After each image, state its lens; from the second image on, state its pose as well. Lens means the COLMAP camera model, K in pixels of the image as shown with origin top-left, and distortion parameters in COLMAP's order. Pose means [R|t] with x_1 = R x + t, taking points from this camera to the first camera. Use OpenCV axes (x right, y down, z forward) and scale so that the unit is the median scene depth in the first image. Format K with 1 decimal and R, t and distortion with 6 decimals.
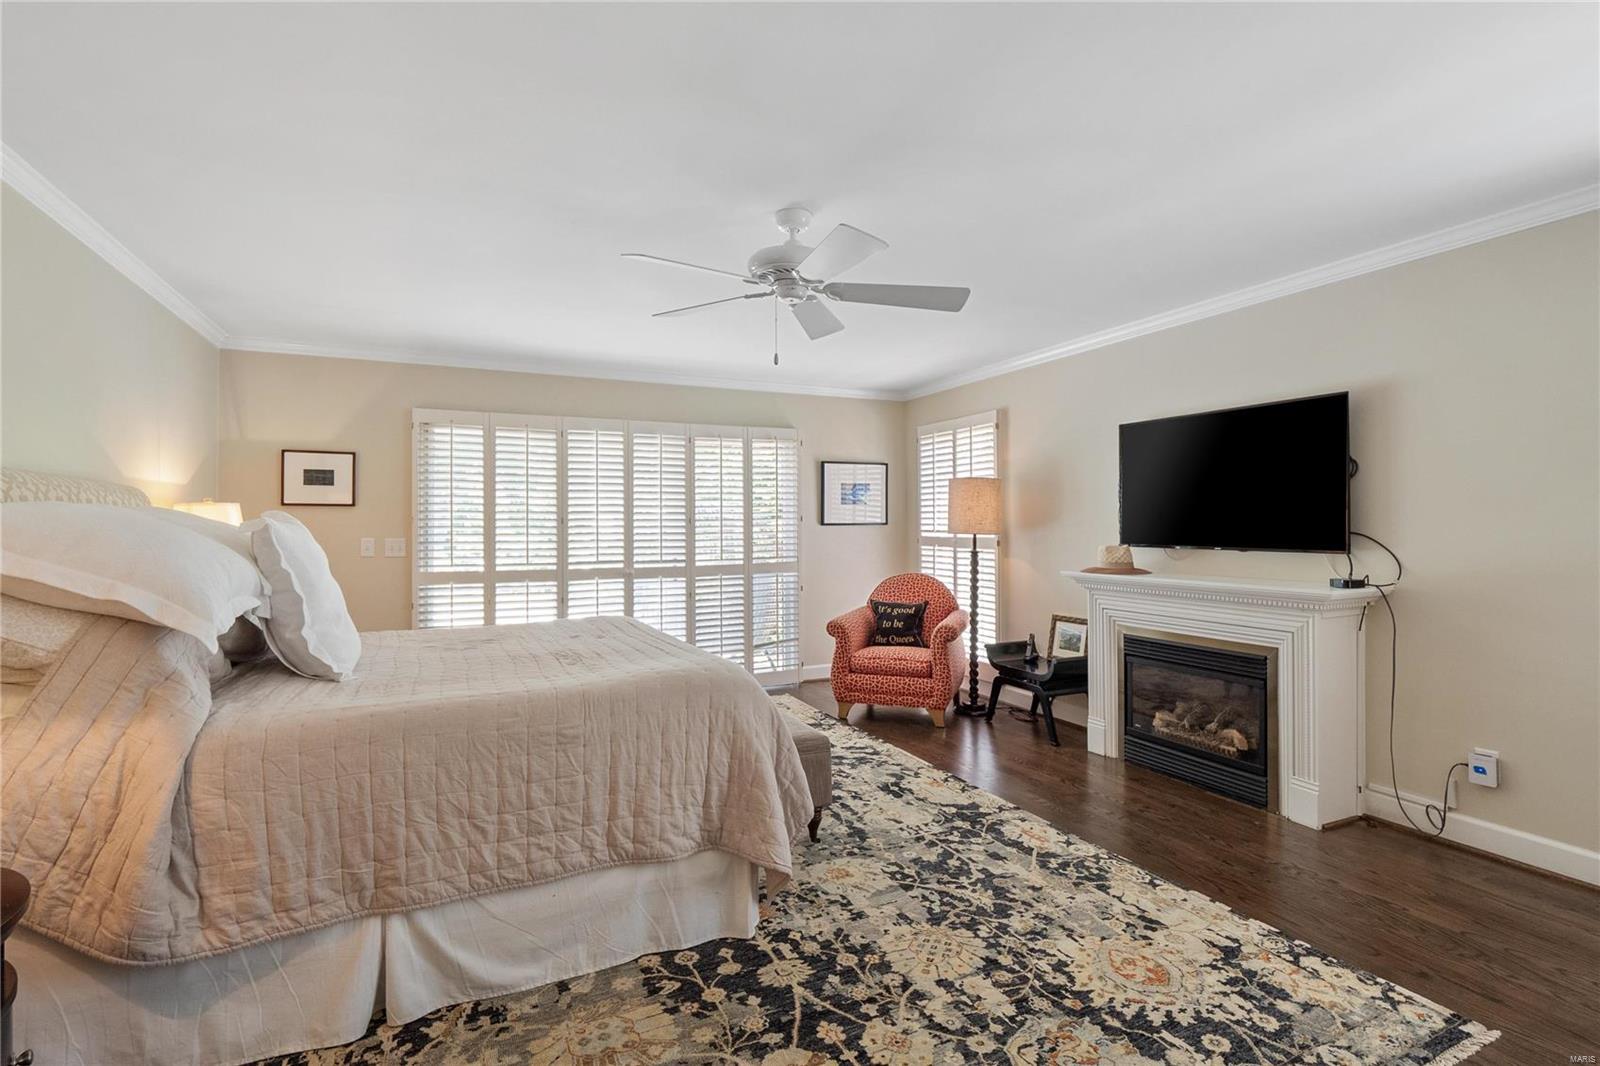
lens RADIAL K [[761.8, 0, 799.6], [0, 761.8, 513.8], [0, 0, 1]] dist [-0.009011, -0.001039]
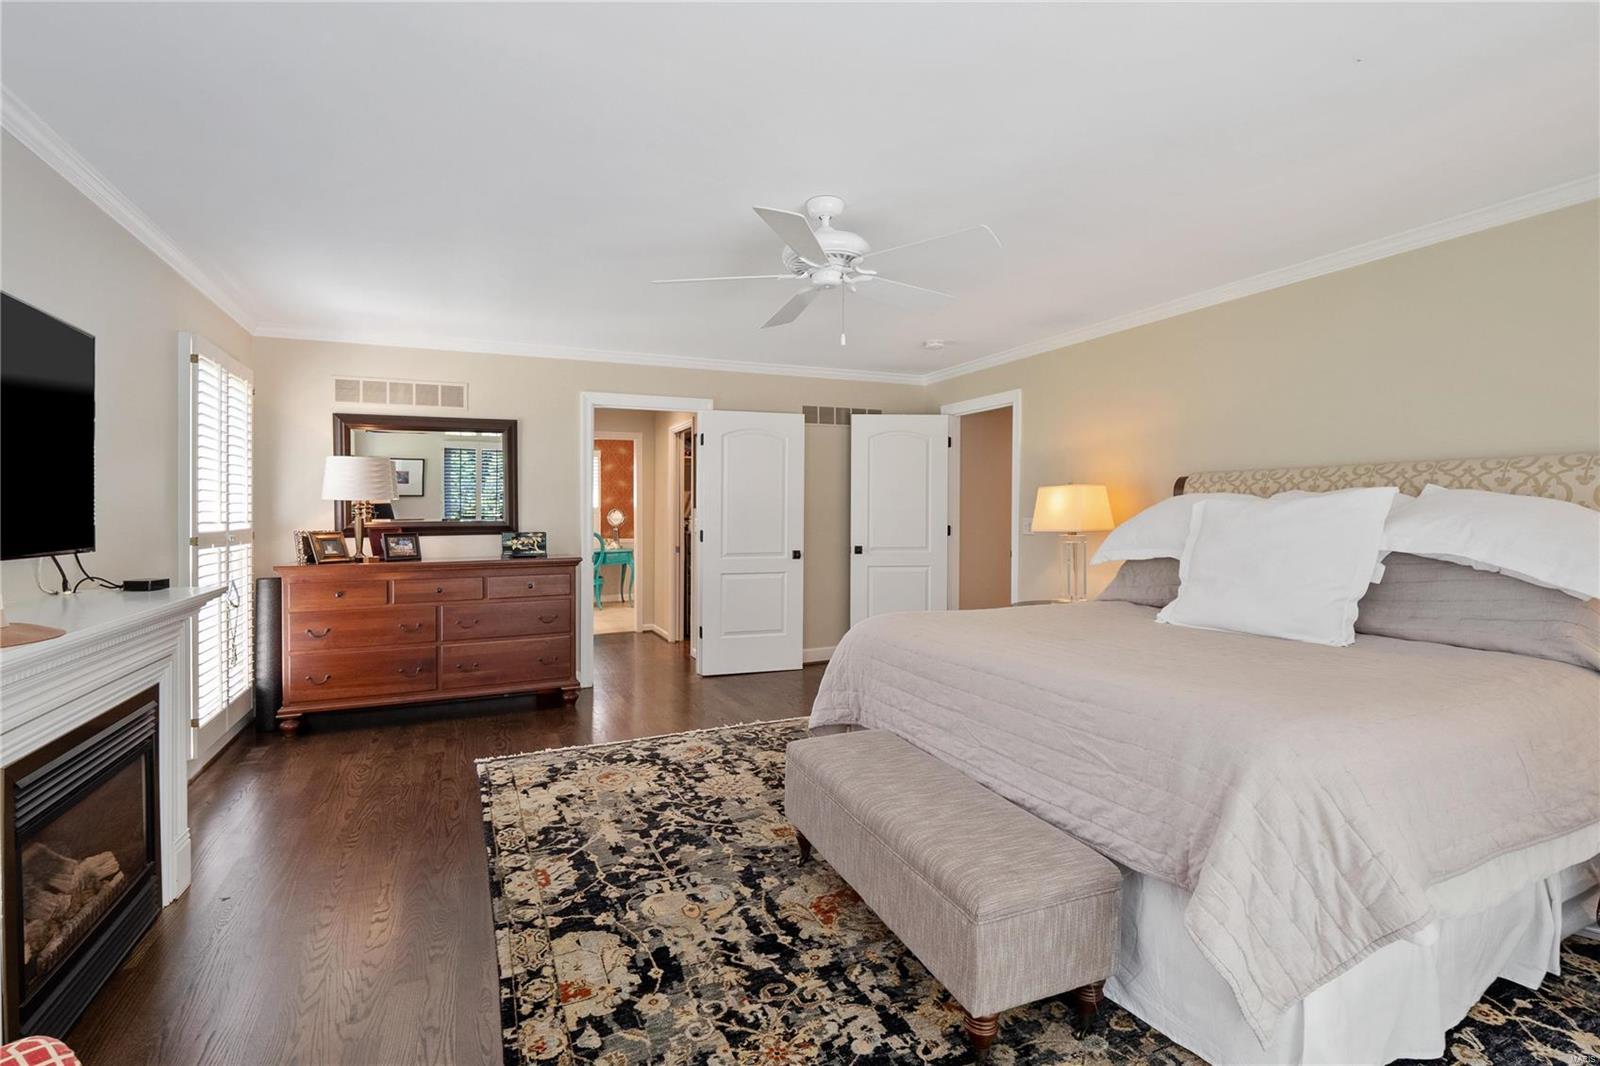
lens RADIAL K [[761.8, 0, 799.6], [0, 761.8, 513.8], [0, 0, 1]] dist [-0.009011, -0.001039]
pose [[-0.999859, 0.006236, 0.015598, 0.009271], [0.006036, 0.999899, -0.012860, 0.037571], [-0.015676, -0.012764, -0.999796, 2.141125]]
